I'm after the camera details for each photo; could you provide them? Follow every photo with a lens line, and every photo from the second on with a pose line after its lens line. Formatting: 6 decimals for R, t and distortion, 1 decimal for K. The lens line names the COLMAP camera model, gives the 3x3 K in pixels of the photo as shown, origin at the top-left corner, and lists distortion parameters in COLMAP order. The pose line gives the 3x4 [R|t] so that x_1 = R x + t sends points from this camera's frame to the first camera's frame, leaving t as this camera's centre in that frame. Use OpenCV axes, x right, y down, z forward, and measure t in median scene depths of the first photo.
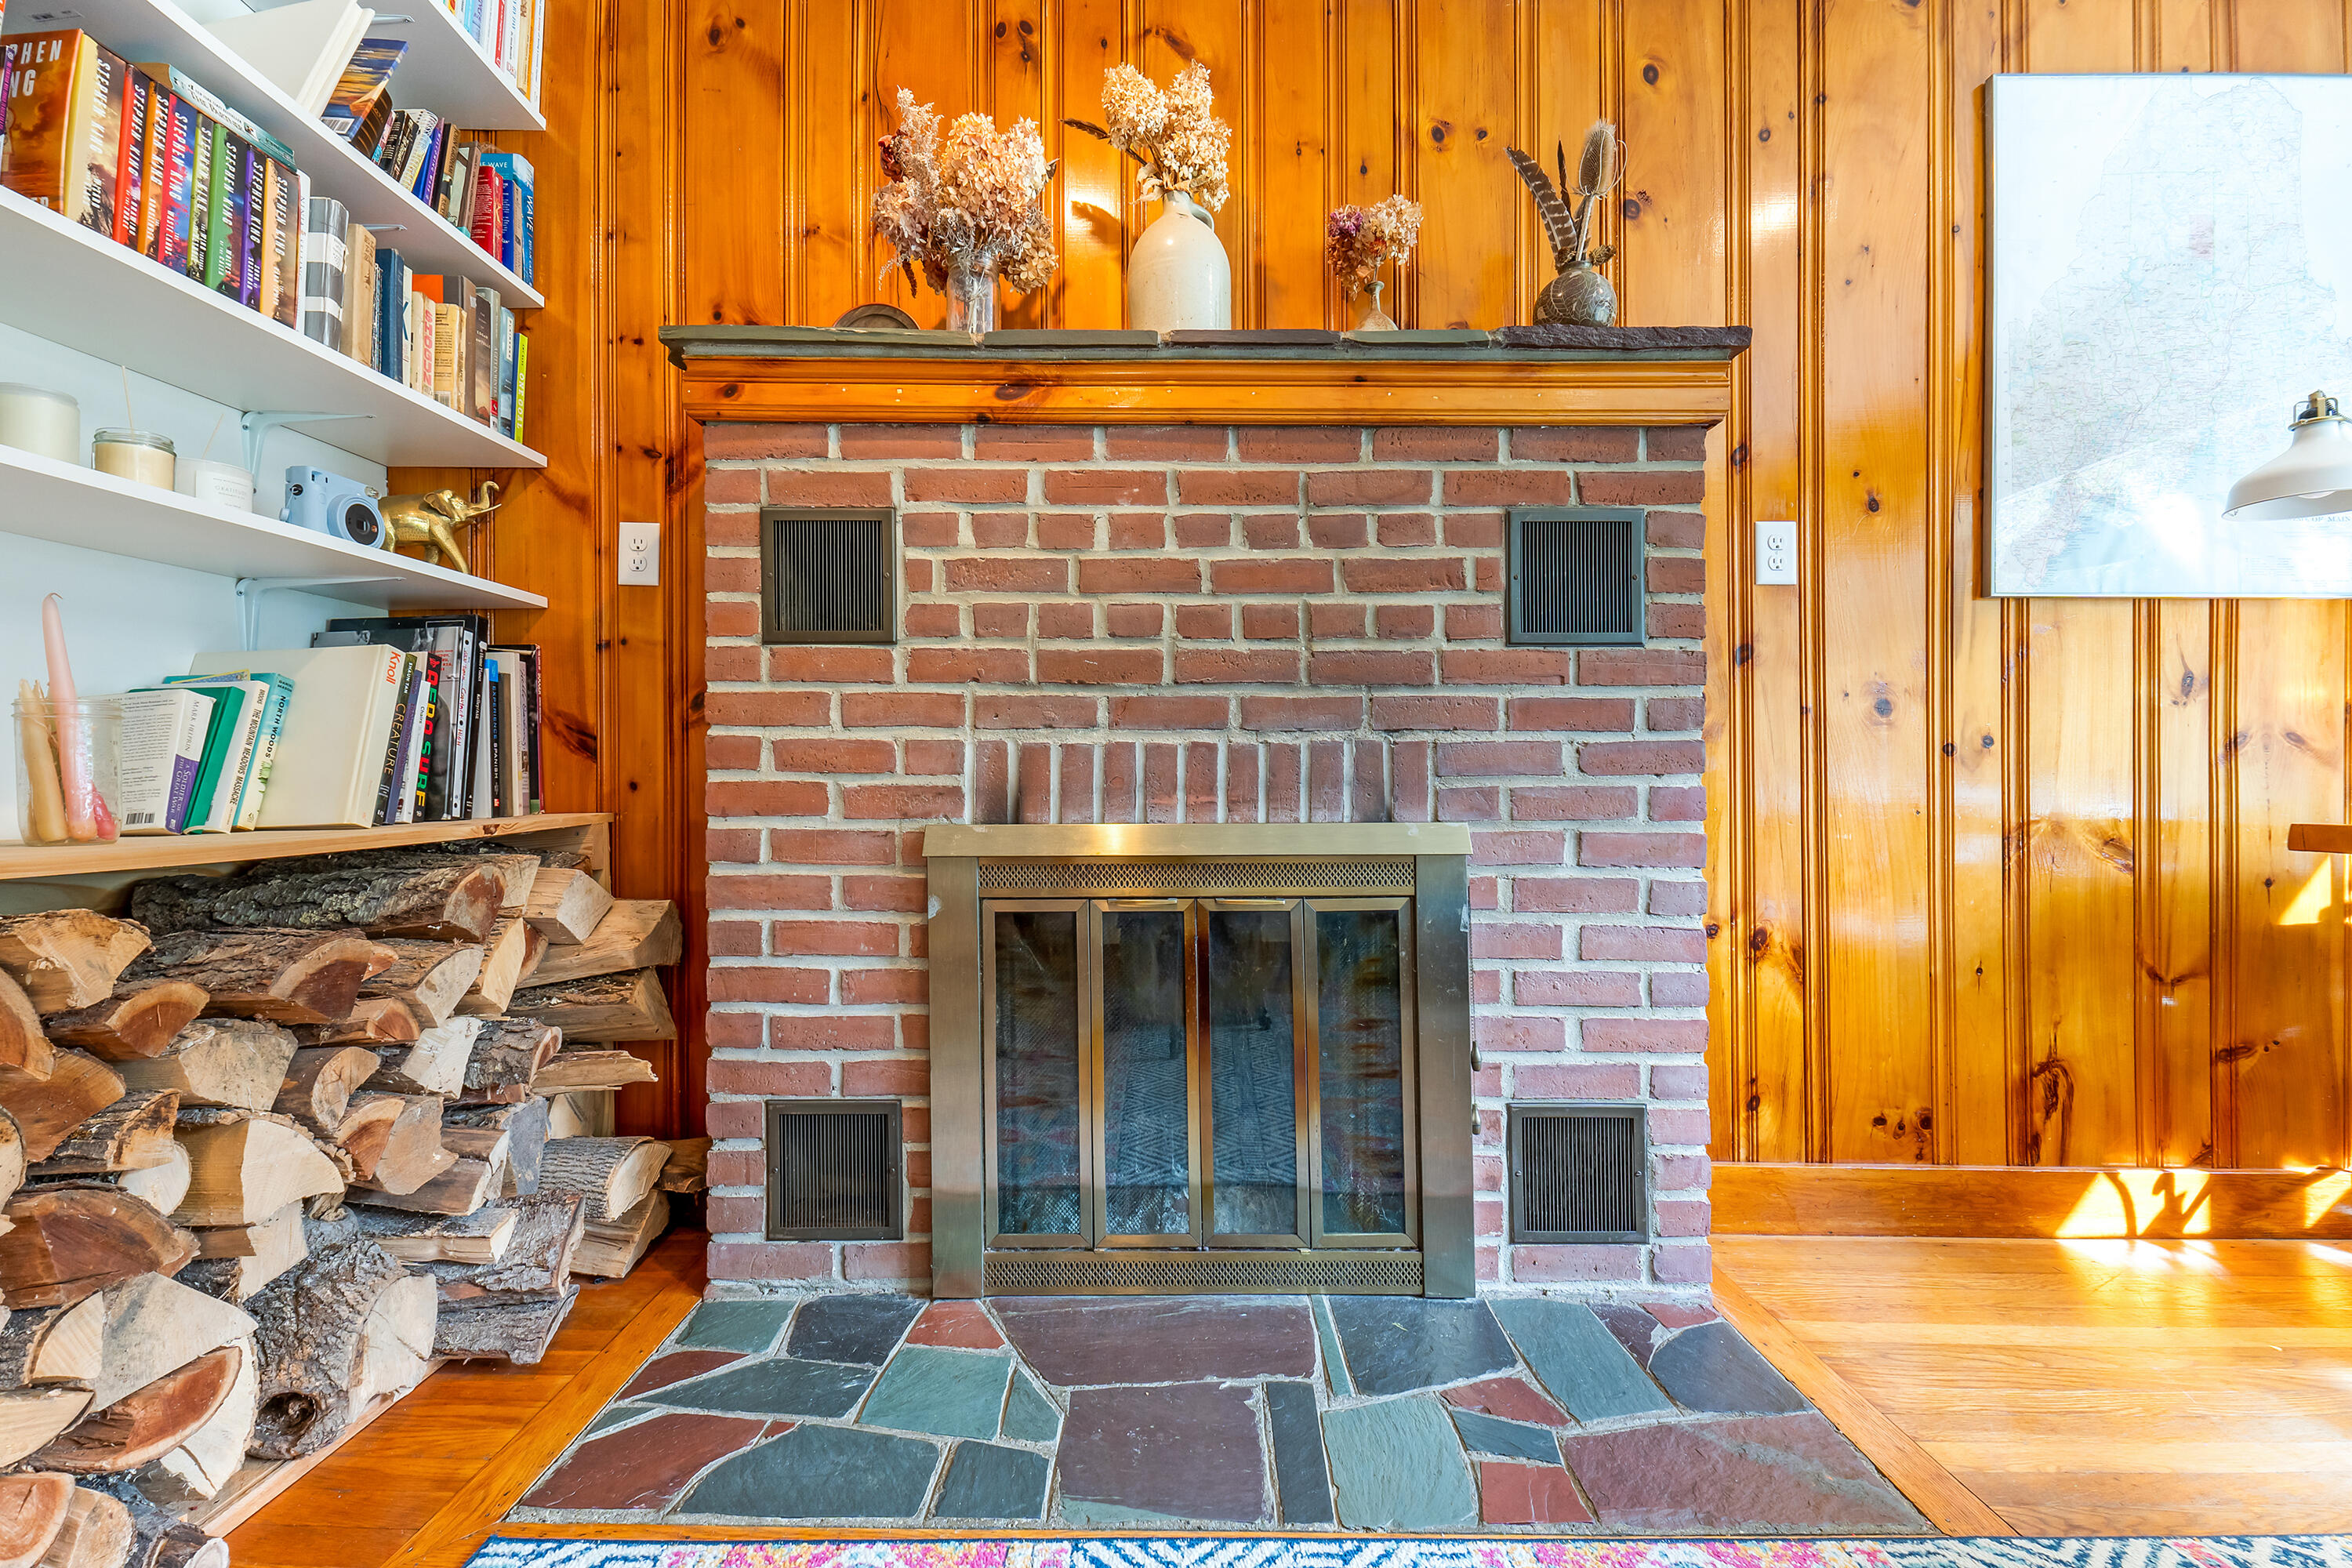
lens RADIAL K [[1010.7, 0, 1191.7], [0, 1010.7, 766.7], [0, 0, 1]] dist [0.046302, -0.000117]
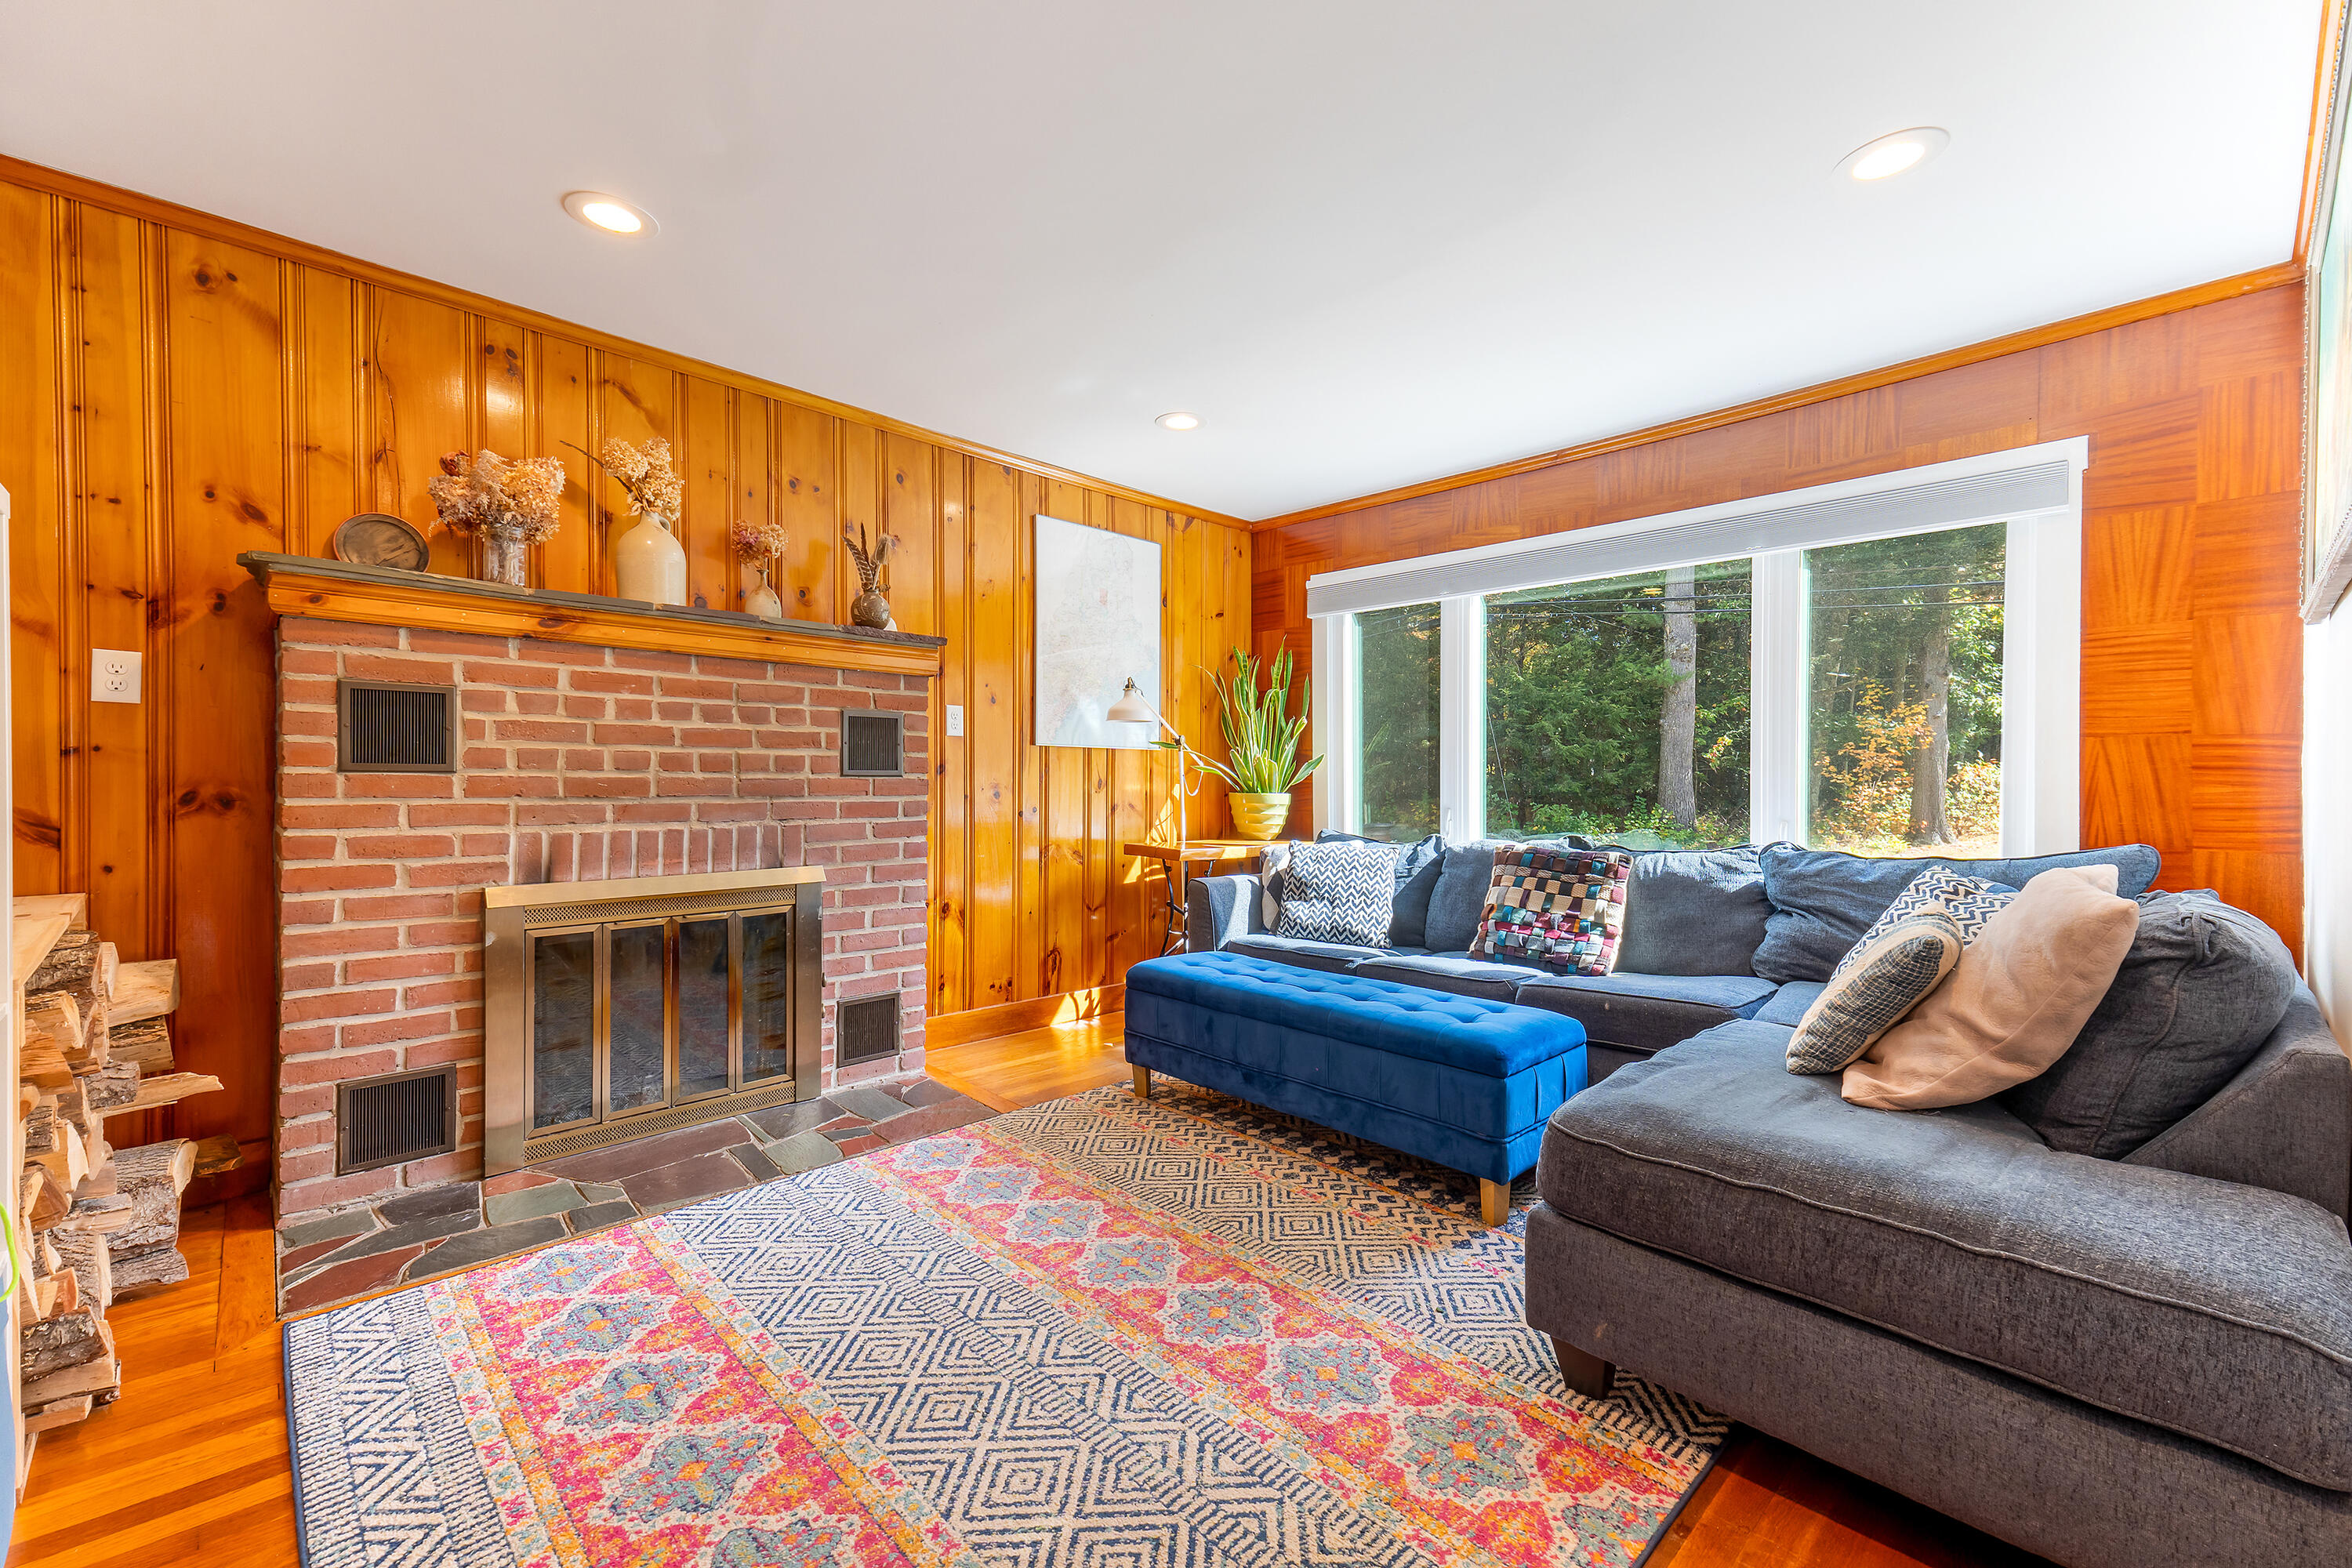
lens RADIAL K [[967.6, 0, 1183.9], [0, 967.6, 804.9], [0, 0, 1]] dist [0.012184, -0.000393]
pose [[0.717955, -0.020388, 0.695791, -0.533304], [-0.024842, 0.998184, 0.054882, -0.182751], [-0.695646, -0.056687, 0.716144, -0.842274]]
